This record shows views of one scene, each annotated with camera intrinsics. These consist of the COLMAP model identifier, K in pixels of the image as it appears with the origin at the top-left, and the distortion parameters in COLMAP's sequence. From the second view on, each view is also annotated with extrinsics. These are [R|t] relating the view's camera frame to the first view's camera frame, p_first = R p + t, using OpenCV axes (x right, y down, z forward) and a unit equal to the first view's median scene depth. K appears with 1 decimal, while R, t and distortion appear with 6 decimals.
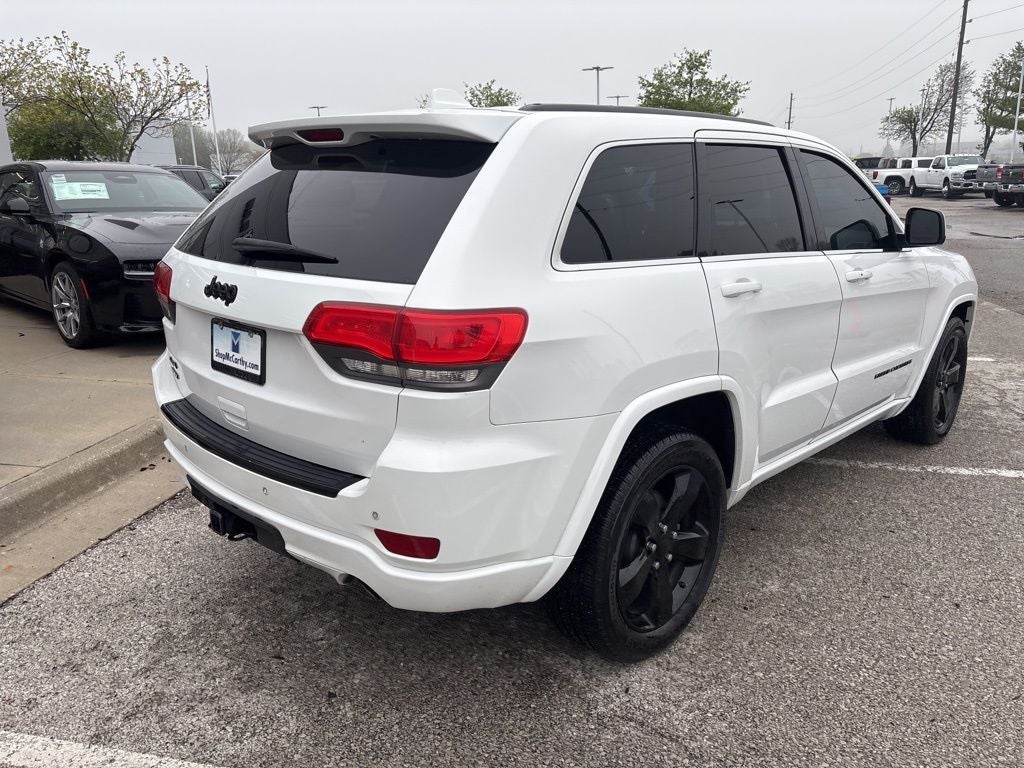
lens RADIAL K [[771.2, 0, 506.7], [0, 771.2, 384.2], [0, 0, 1]] dist [0.051032, -0.060869]
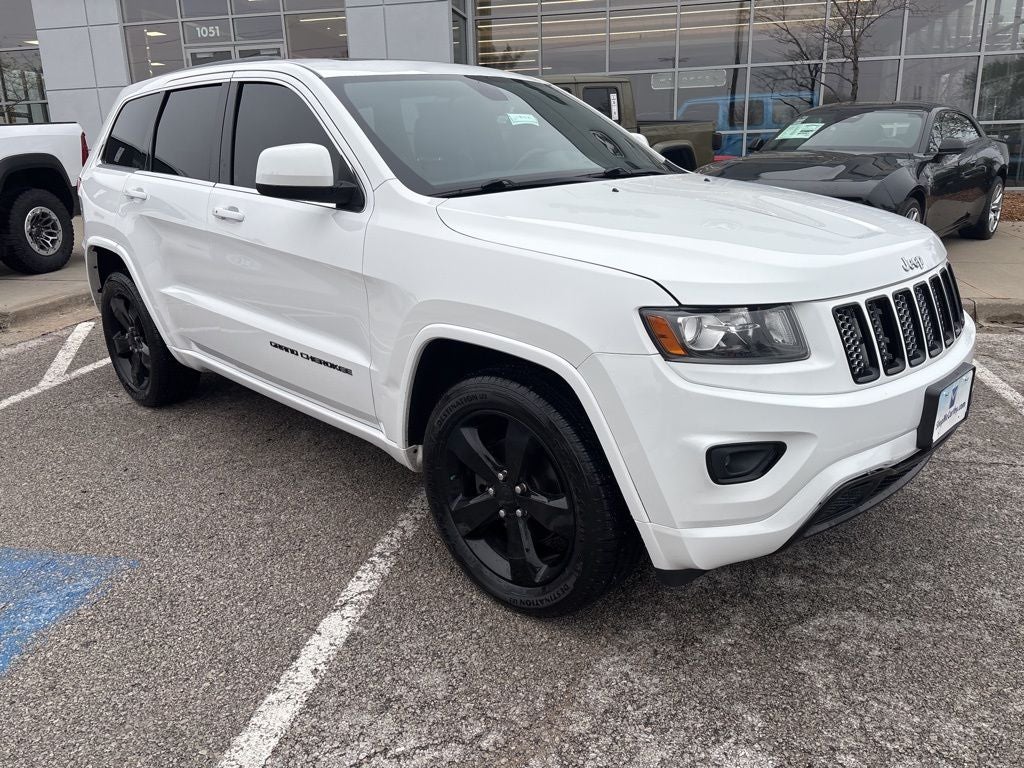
lens RADIAL K [[771.2, 0, 509.2], [0, 771.2, 391.2], [0, 0, 1]] dist [0.051032, -0.060869]
pose [[-0.012093, 0.310363, -0.950541, 1.762554], [-0.238962, 0.922169, 0.304140, -0.386361], [0.970954, 0.230821, 0.063013, 1.638040]]
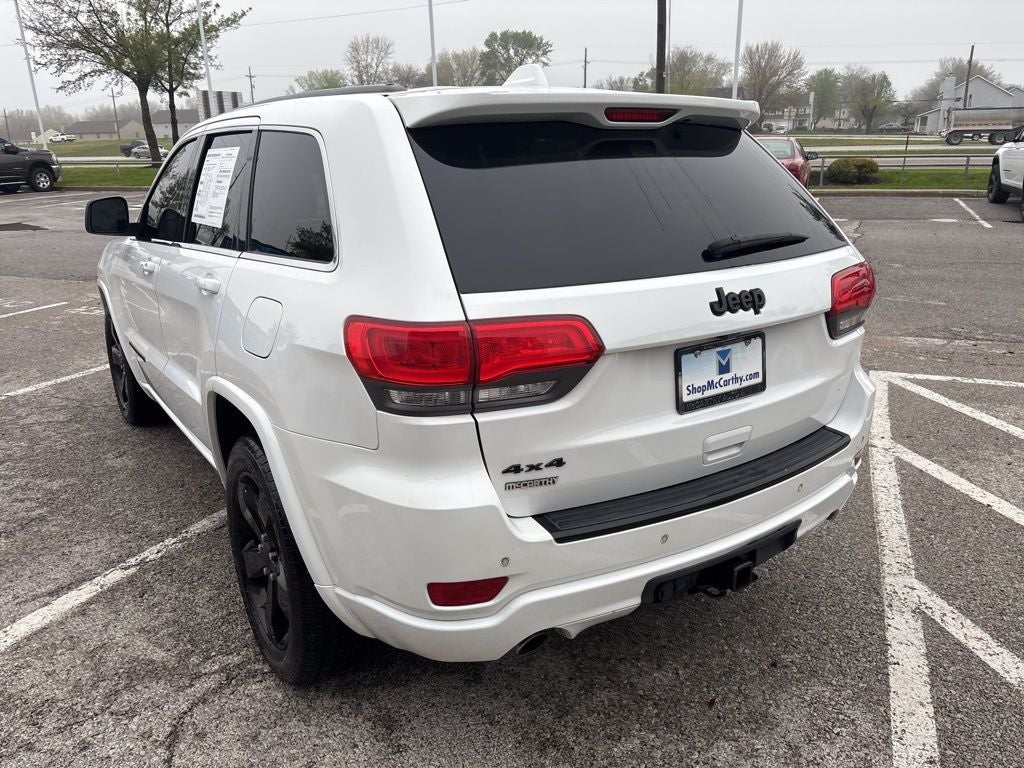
lens RADIAL K [[771.2, 0, 508.5], [0, 771.2, 387.5], [0, 0, 1]] dist [0.051032, -0.060869]
pose [[0.217027, -0.286871, 0.933062, -1.034129], [0.271531, 0.935862, 0.224574, -0.242958], [-0.937641, 0.204617, 0.281002, 0.859431]]
